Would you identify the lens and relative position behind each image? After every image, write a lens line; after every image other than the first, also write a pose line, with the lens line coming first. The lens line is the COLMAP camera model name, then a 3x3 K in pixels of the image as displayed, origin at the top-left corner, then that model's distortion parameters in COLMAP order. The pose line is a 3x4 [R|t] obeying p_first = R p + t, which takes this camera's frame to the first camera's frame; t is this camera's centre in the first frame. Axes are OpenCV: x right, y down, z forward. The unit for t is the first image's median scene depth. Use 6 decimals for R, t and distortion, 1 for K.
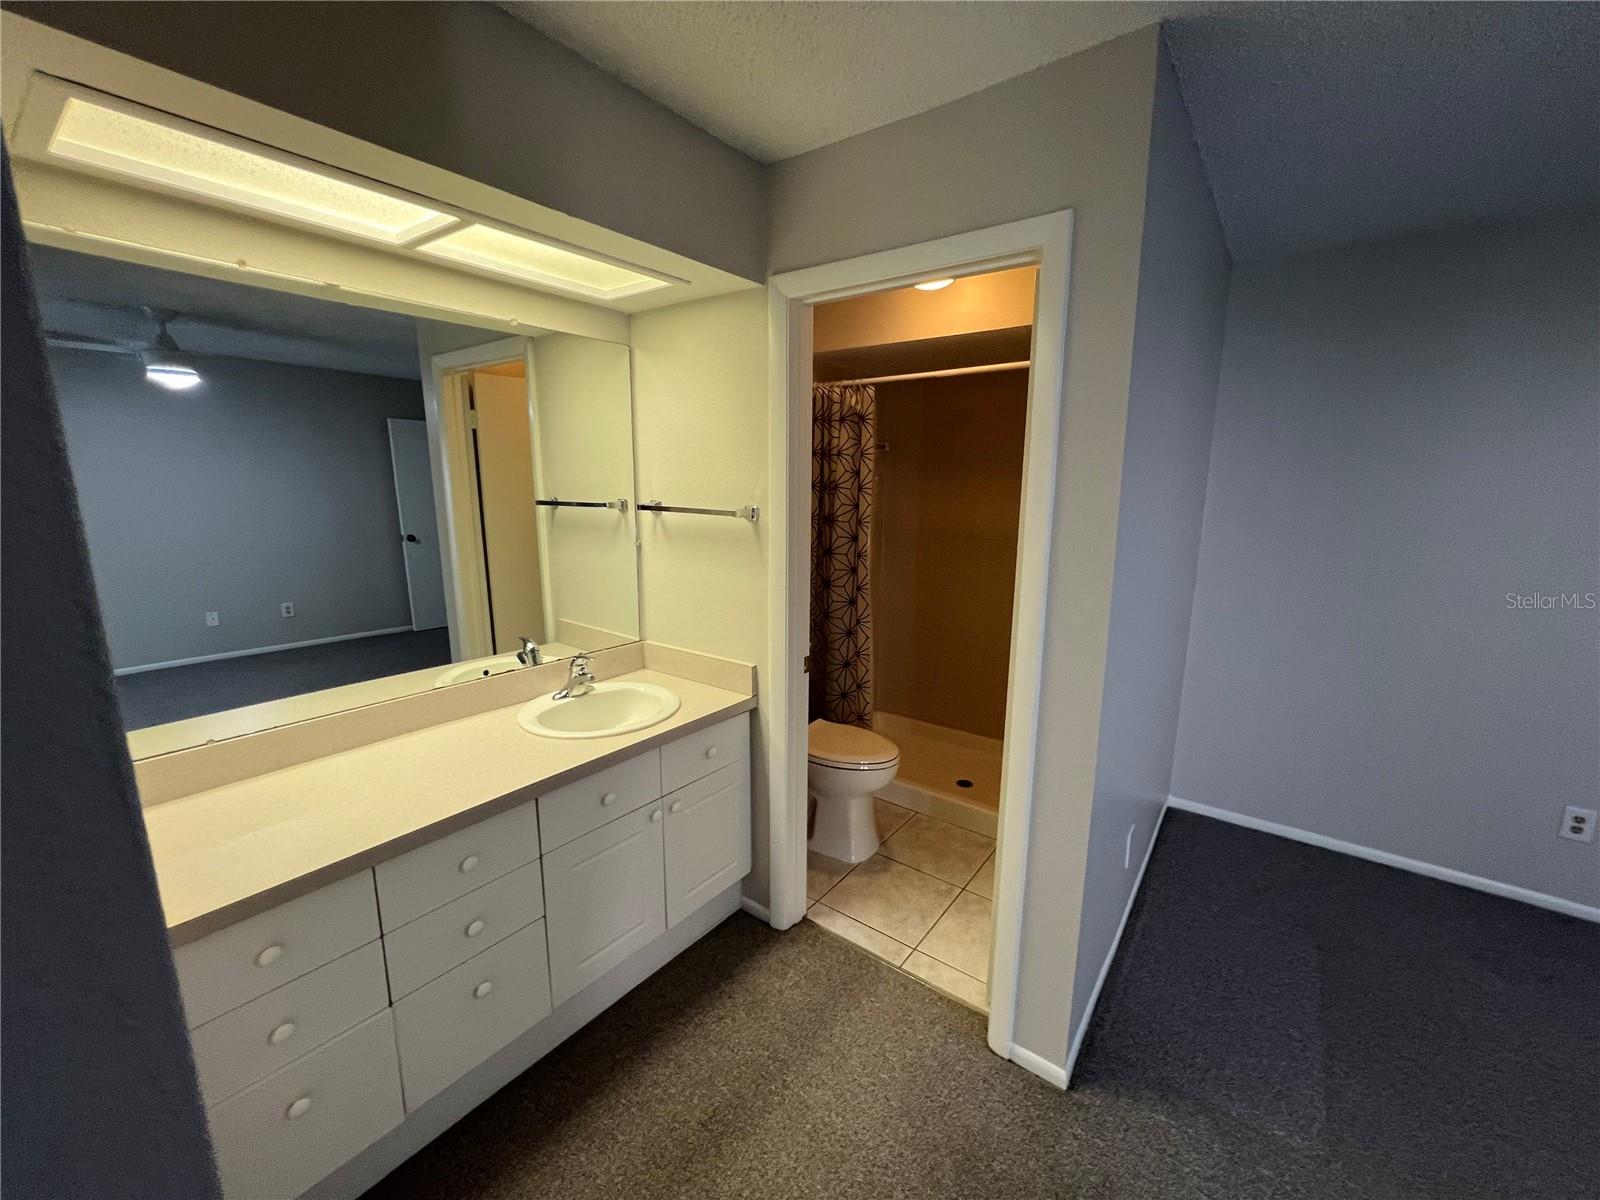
lens RADIAL K [[643.3, 0, 800.5], [0, 643.3, 600.4], [0, 0, 1]] dist [-0.001502, 0.000646]
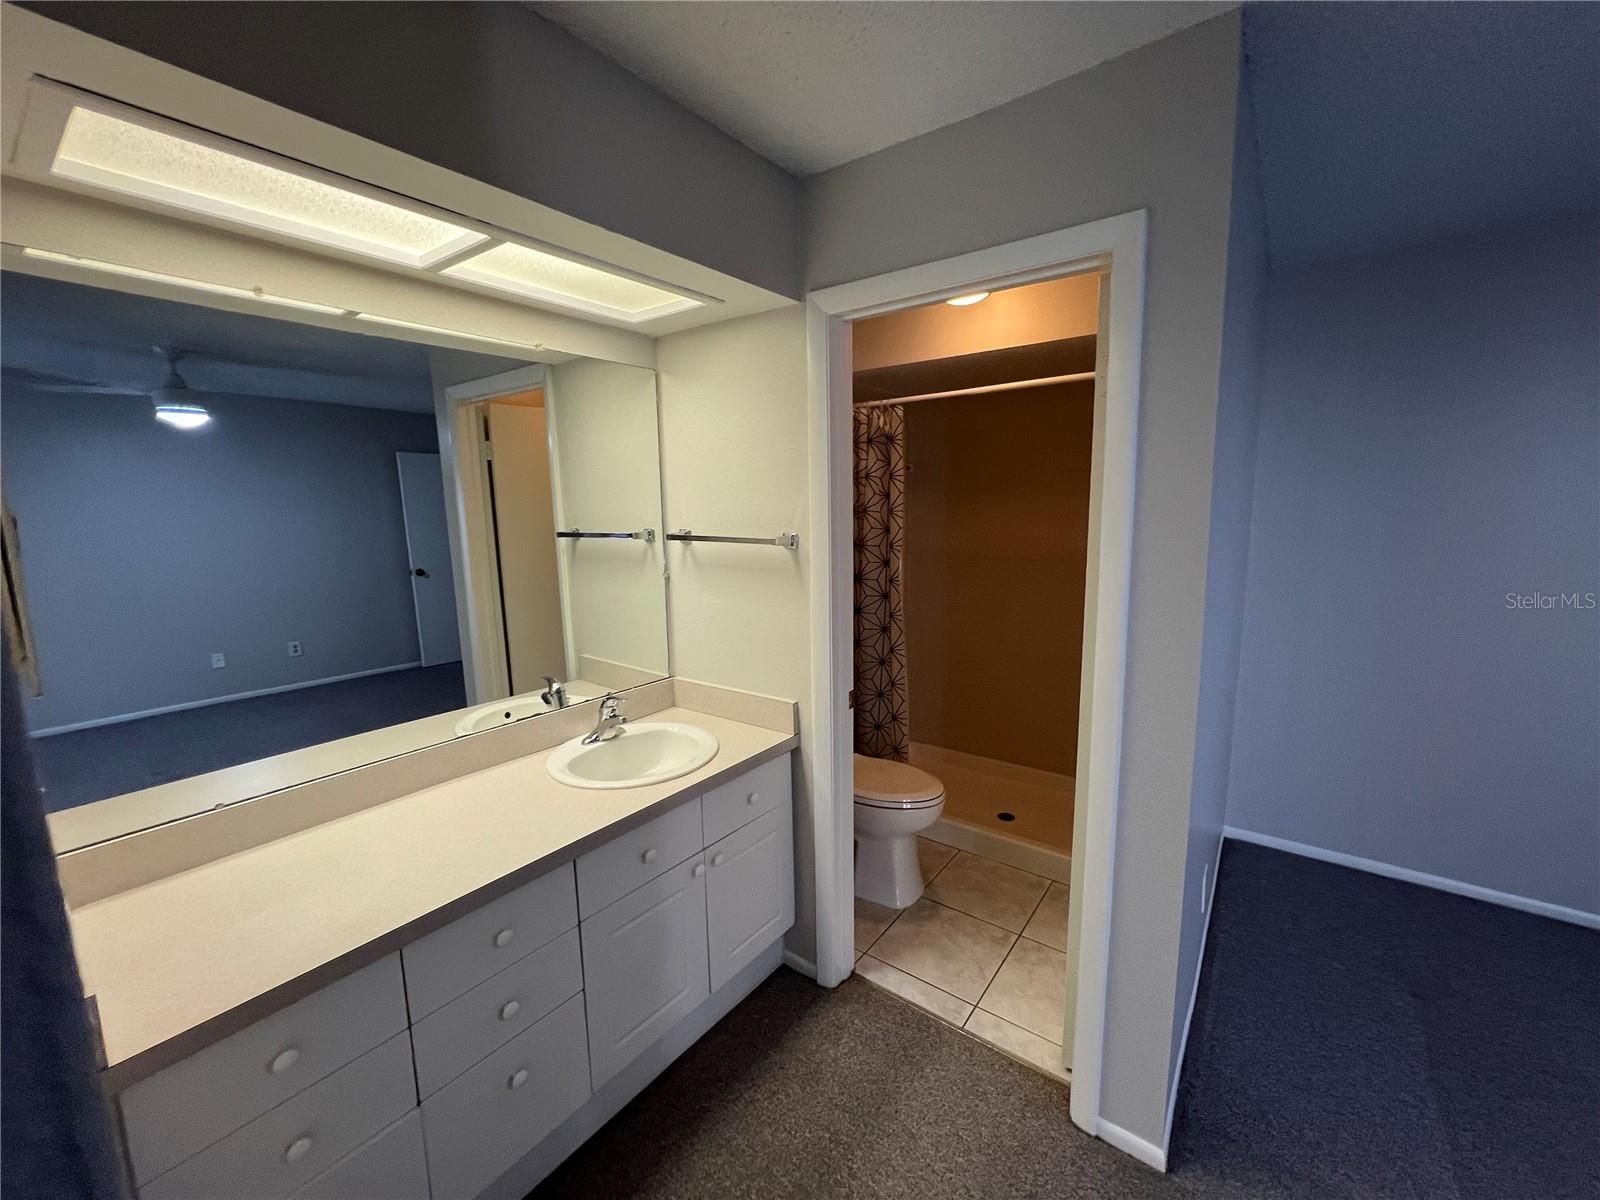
lens RADIAL K [[642.8, 0, 801.0], [0, 642.8, 598.5], [0, 0, 1]] dist [-0.003248, 0.001034]
pose [[0.999678, -0.025118, -0.003489, -0.053718], [0.024965, 0.998941, -0.038652, -0.012338], [0.004456, 0.038552, 0.999247, 0.054717]]
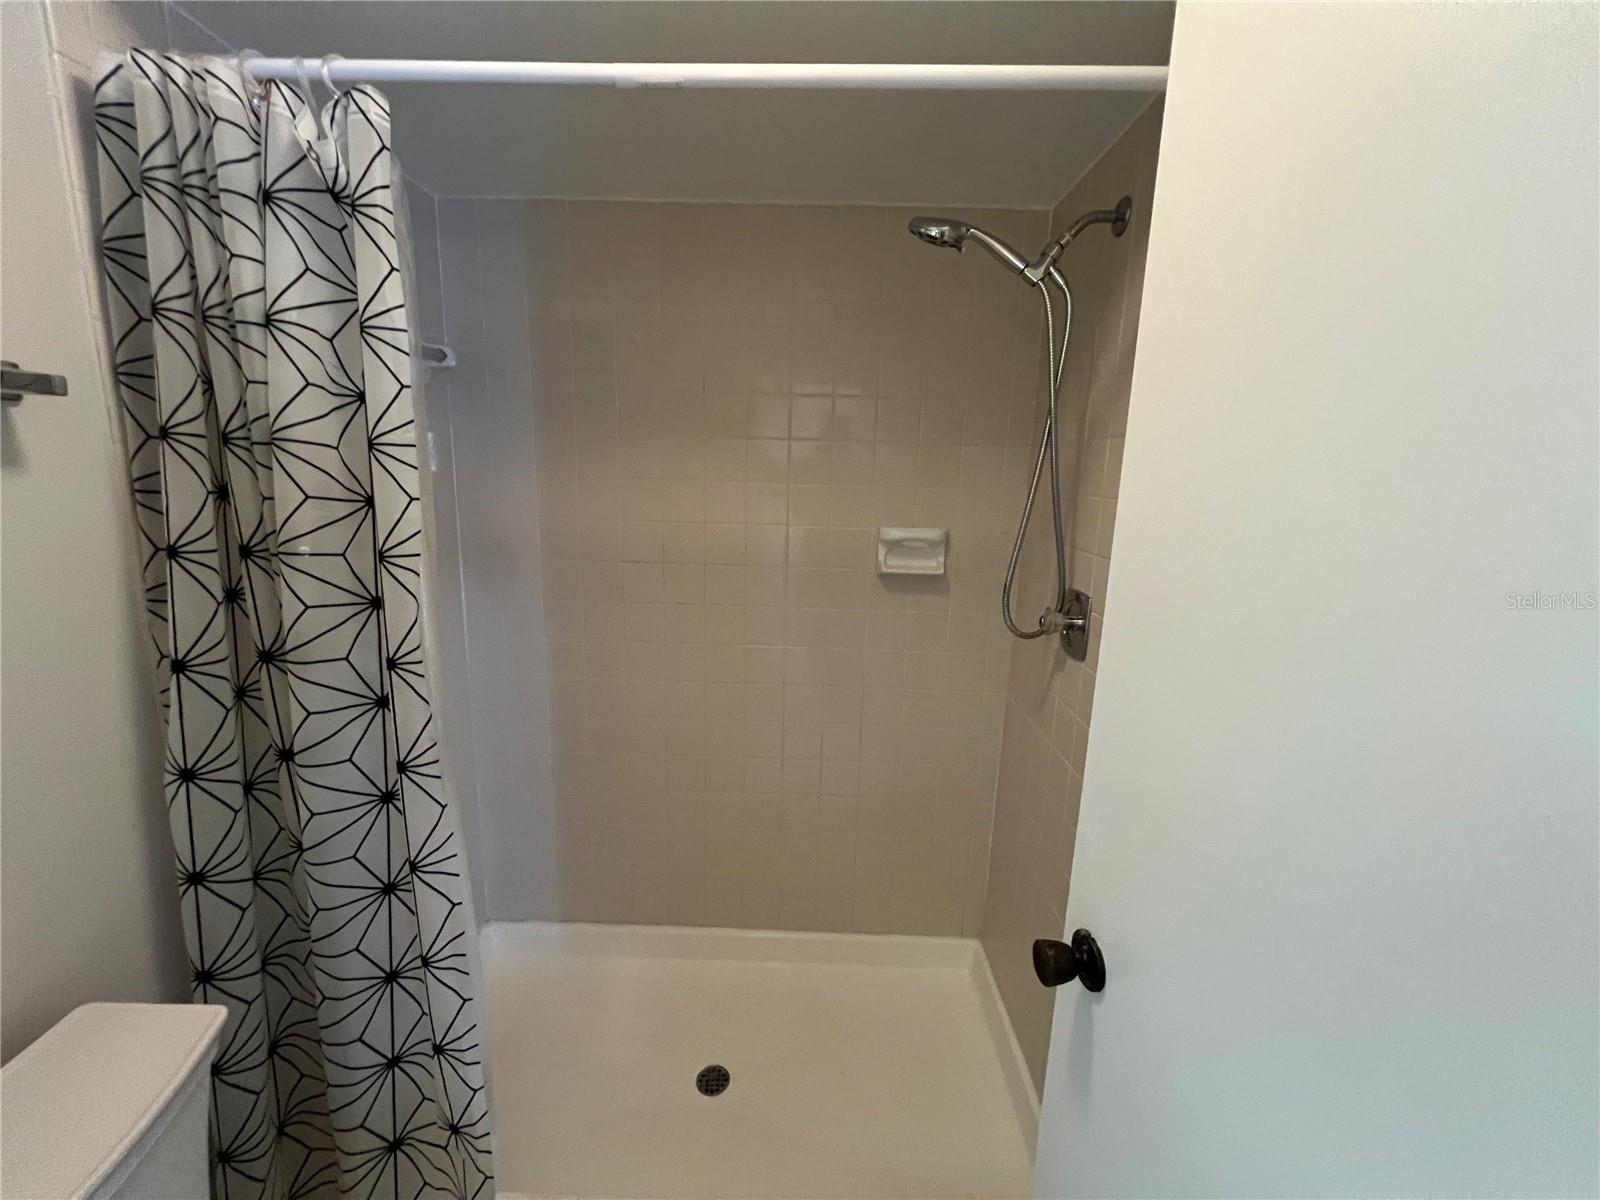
lens RADIAL K [[642.8, 0, 799.4], [0, 642.8, 598.6], [0, 0, 1]] dist [-0.003248, 0.001034]
pose [[0.806070, -0.098124, 0.583630, 0.092889], [0.094516, 0.994846, 0.036721, -0.121838], [-0.584225, 0.025562, 0.811189, 0.830243]]
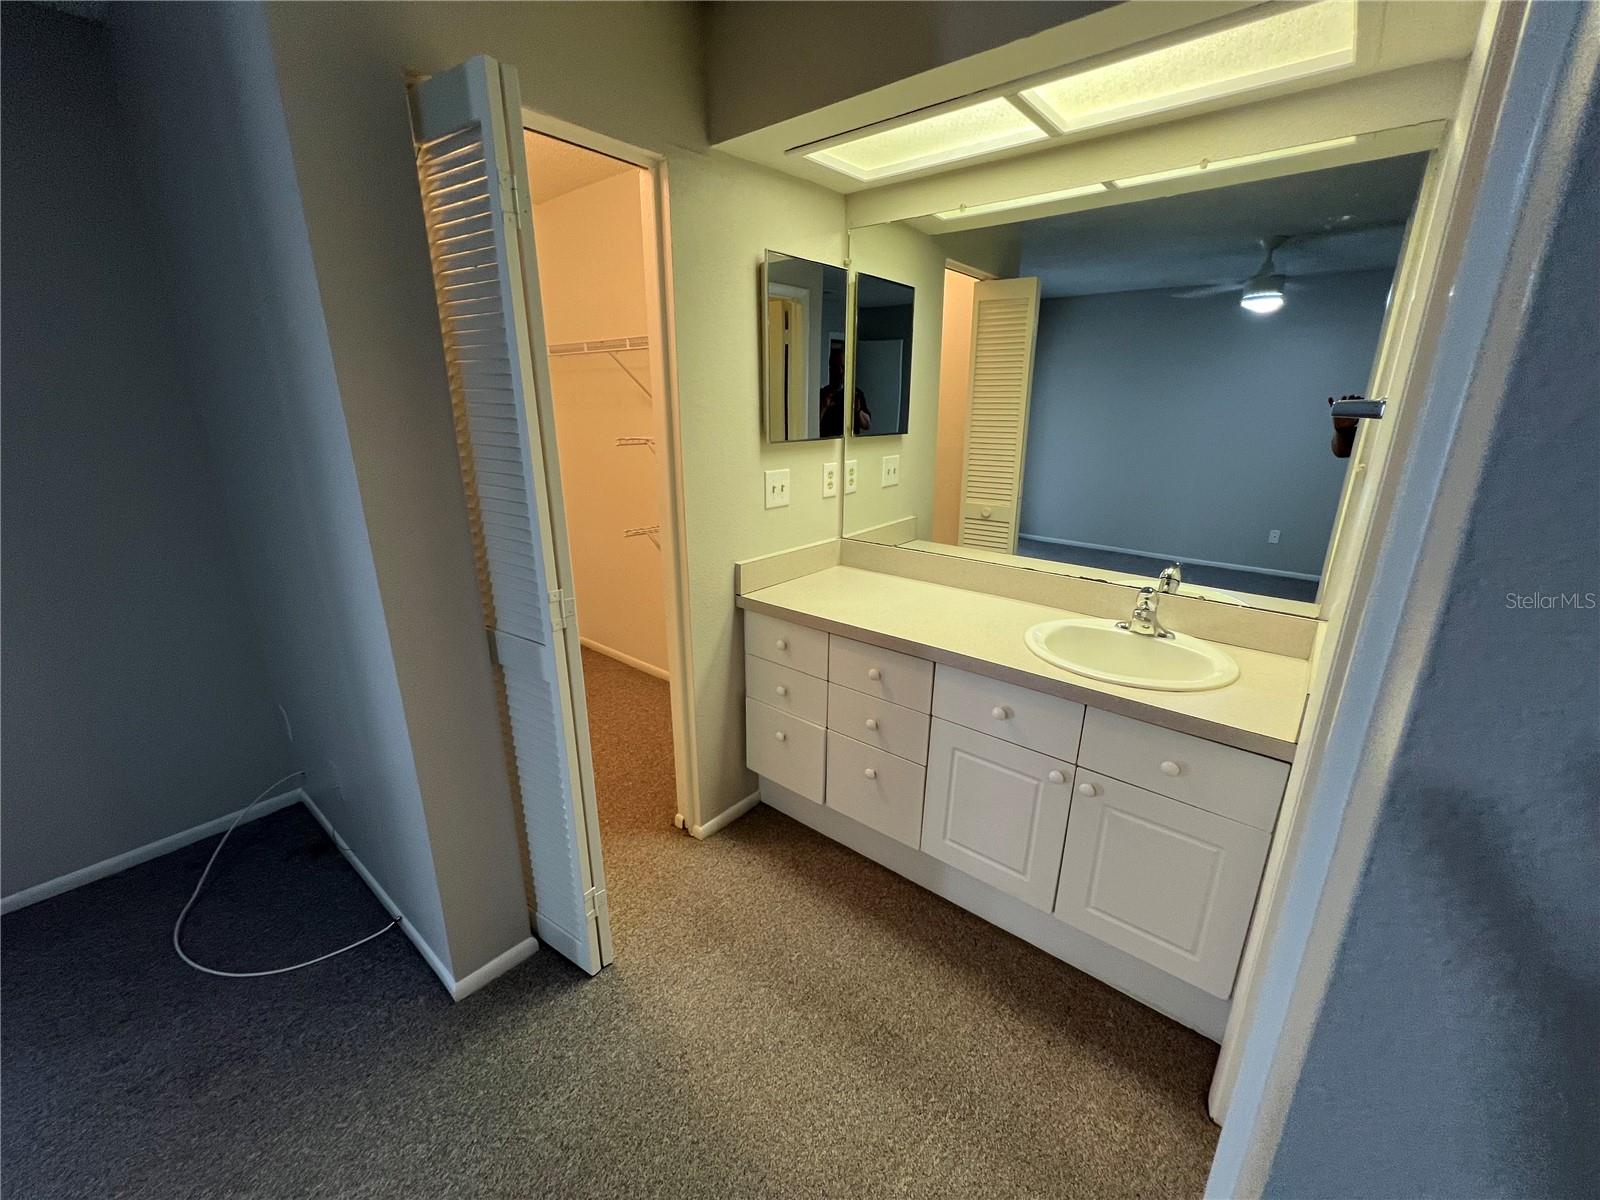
lens RADIAL K [[643.3, 0, 803.7], [0, 643.3, 605.0], [0, 0, 1]] dist [-0.001502, 0.000646]
pose [[-0.043952, 0.285329, -0.957421, 0.436288], [-0.197592, 0.936933, 0.288294, -0.039573], [0.979299, 0.201850, 0.015199, 0.518451]]
